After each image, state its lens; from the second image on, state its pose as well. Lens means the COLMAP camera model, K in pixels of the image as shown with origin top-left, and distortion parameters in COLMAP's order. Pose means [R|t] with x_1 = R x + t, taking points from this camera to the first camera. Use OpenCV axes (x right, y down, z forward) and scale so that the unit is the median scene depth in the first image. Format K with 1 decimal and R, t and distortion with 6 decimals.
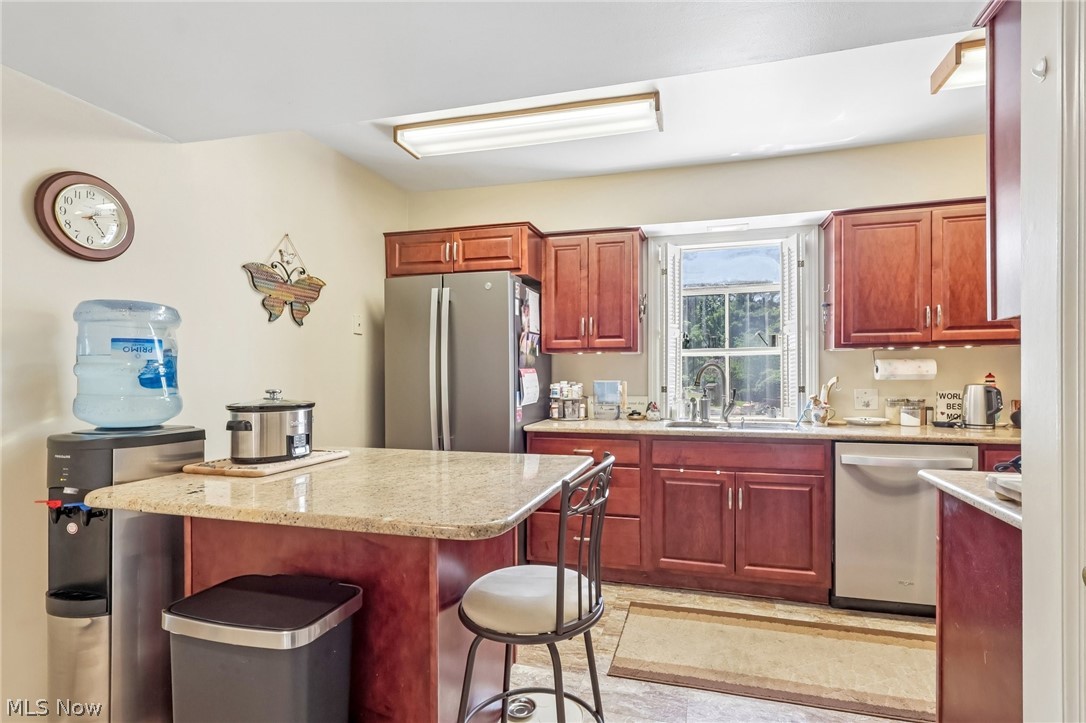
lens RADIAL K [[520.8, 0, 532.4], [0, 520.8, 381.2], [0, 0, 1]] dist [-0.006735, 0.000328]
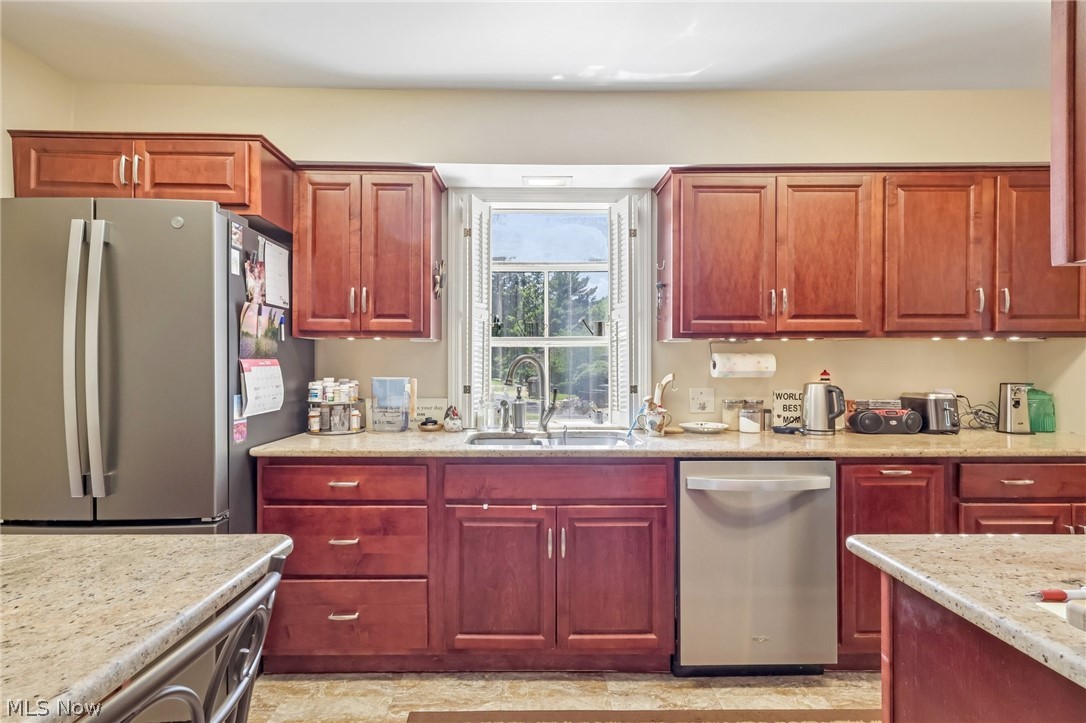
lens RADIAL K [[520.8, 0, 540.0], [0, 520.8, 367.7], [0, 0, 1]] dist [-0.006735, 0.000328]
pose [[0.941404, 0.005831, 0.337231, 0.113005], [-0.002068, 0.999932, -0.011519, -0.008164], [-0.337275, 0.010147, 0.941352, 0.297791]]
